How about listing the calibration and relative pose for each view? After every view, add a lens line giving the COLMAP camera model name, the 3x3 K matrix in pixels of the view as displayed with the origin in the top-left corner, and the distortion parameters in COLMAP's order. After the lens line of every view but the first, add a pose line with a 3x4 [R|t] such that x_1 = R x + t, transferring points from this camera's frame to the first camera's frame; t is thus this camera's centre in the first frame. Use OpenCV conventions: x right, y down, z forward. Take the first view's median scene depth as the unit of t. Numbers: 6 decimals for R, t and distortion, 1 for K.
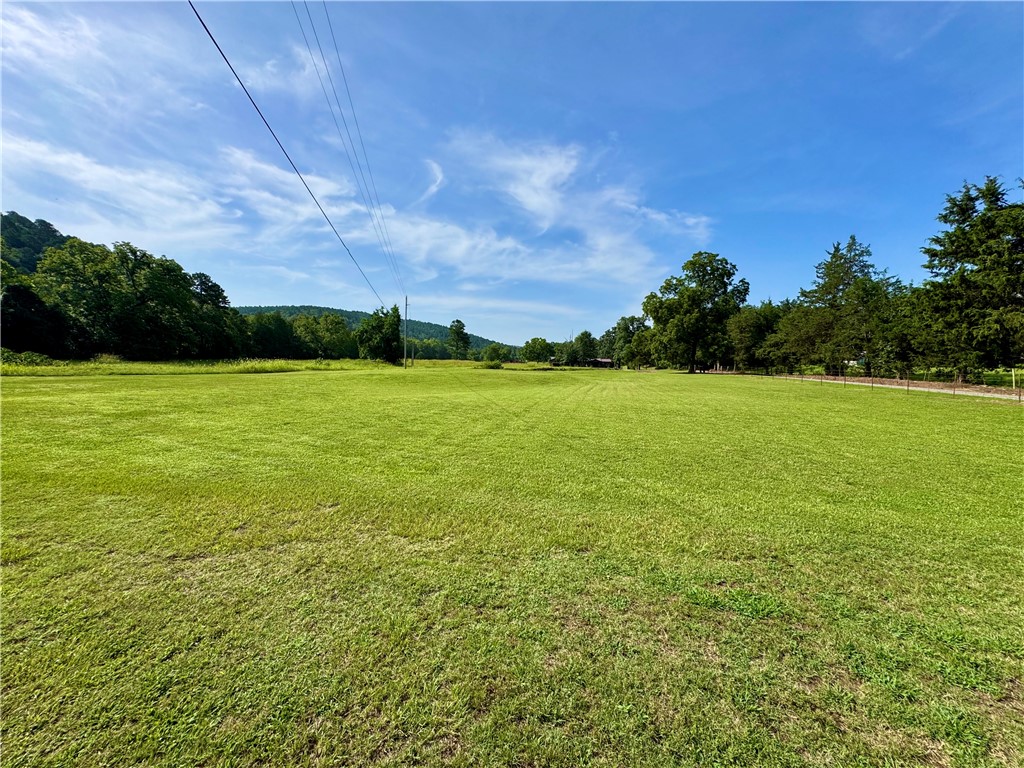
lens RADIAL K [[418.4, 0, 512.0], [0, 418.4, 384.0], [0, 0, 1]] dist [0.000574, 0.000163]
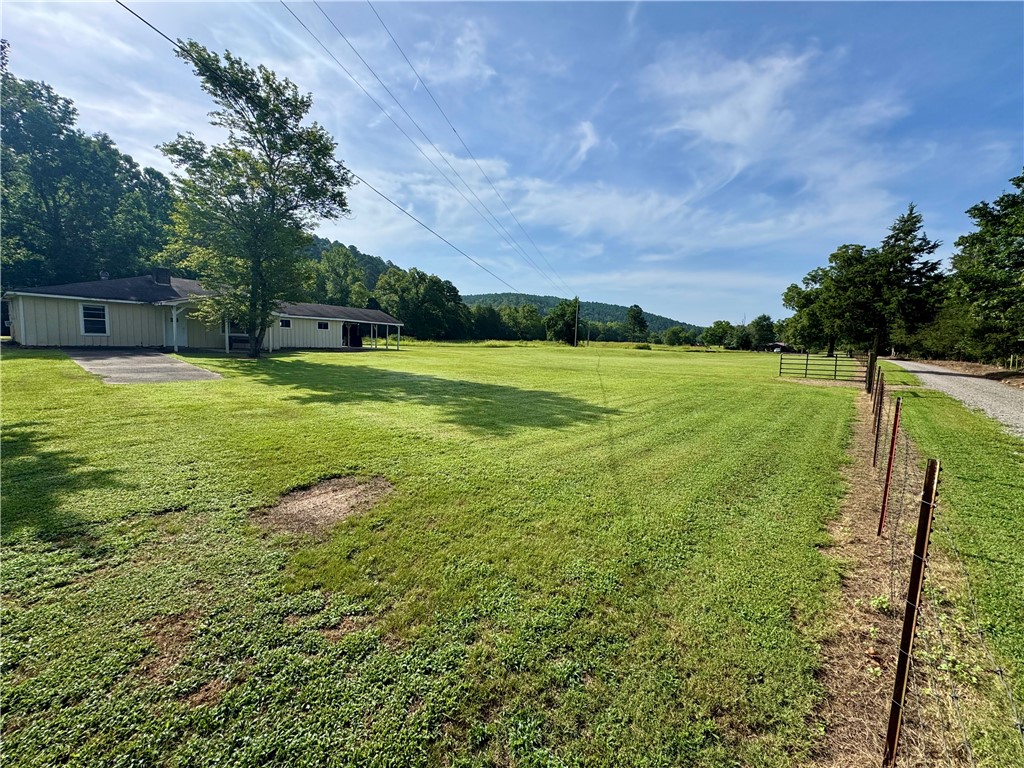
lens RADIAL K [[418.4, 0, 512.0], [0, 418.4, 384.0], [0, 0, 1]] dist [0.000574, 0.000163]
pose [[0.906163, 0.054907, -0.419349, 0.083009], [-0.036922, 0.998021, 0.050891, 0.011880], [0.421314, -0.030632, 0.906397, -0.208454]]
